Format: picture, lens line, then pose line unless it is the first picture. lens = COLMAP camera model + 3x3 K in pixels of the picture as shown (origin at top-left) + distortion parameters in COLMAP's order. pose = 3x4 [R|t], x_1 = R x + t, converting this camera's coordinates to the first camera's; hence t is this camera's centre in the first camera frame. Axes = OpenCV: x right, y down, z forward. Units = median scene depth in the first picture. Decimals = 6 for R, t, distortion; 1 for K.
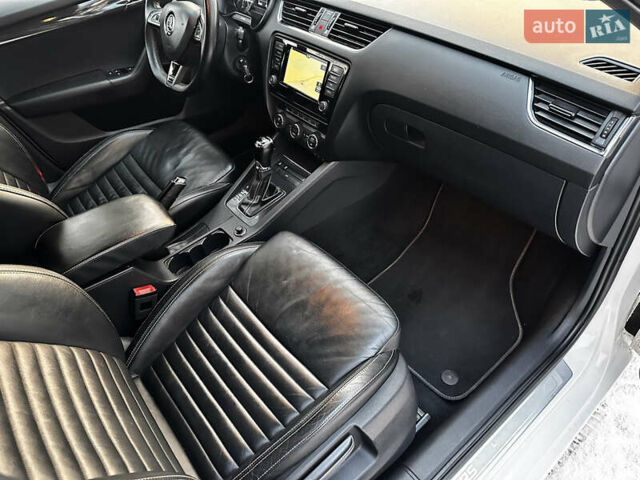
lens RADIAL K [[458.5, 0, 323.8], [0, 458.5, 240.1], [0, 0, 1]] dist [0.048438, -0.067503]
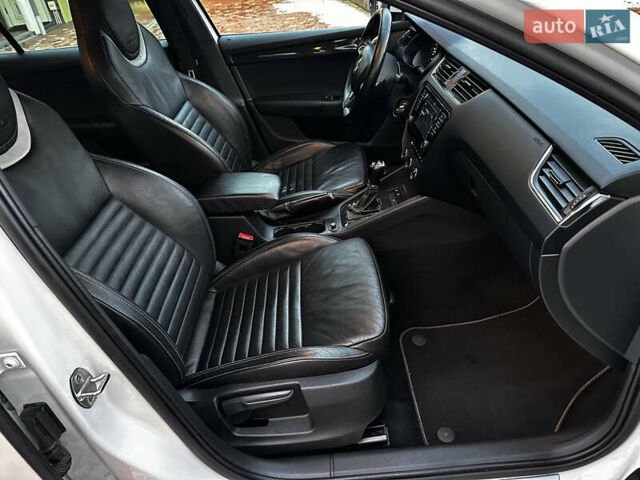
lens RADIAL K [[443.2, 0, 315.4], [0, 443.2, 236.6], [0, 0, 1]] dist [0.055681, -0.073277]
pose [[0.793053, 0.342231, -0.503930, 0.412717], [-0.401686, 0.915720, -0.010262, 0.037957], [0.457947, 0.210560, 0.863684, -0.032293]]
